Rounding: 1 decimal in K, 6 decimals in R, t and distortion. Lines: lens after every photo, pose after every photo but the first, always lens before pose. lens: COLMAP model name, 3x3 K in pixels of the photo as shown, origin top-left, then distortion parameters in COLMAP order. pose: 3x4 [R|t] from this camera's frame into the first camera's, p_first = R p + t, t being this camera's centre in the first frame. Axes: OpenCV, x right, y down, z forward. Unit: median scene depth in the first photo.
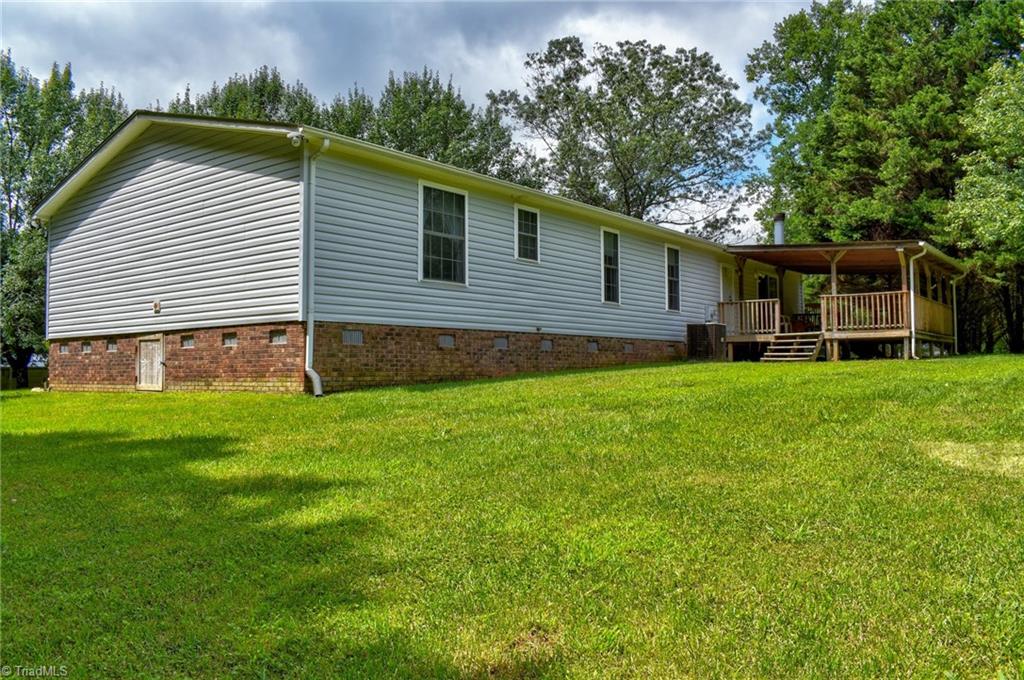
lens RADIAL K [[787.1, 0, 529.9], [0, 787.1, 339.2], [0, 0, 1]] dist [-0.007793, -0.003476]
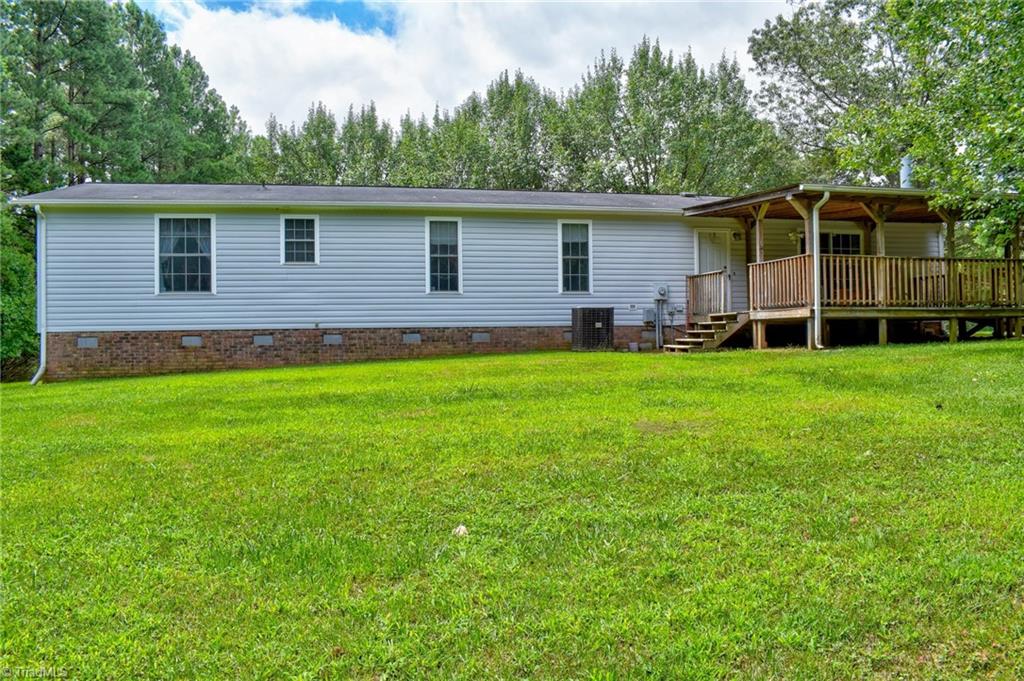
lens RADIAL K [[787.1, 0, 529.9], [0, 787.1, 339.7], [0, 0, 1]] dist [-0.007793, -0.003476]
pose [[0.748973, -0.001902, -0.662598, 1.070159], [0.035950, 0.998640, 0.037769, -0.025916], [0.661625, -0.052109, 0.748022, 0.420481]]
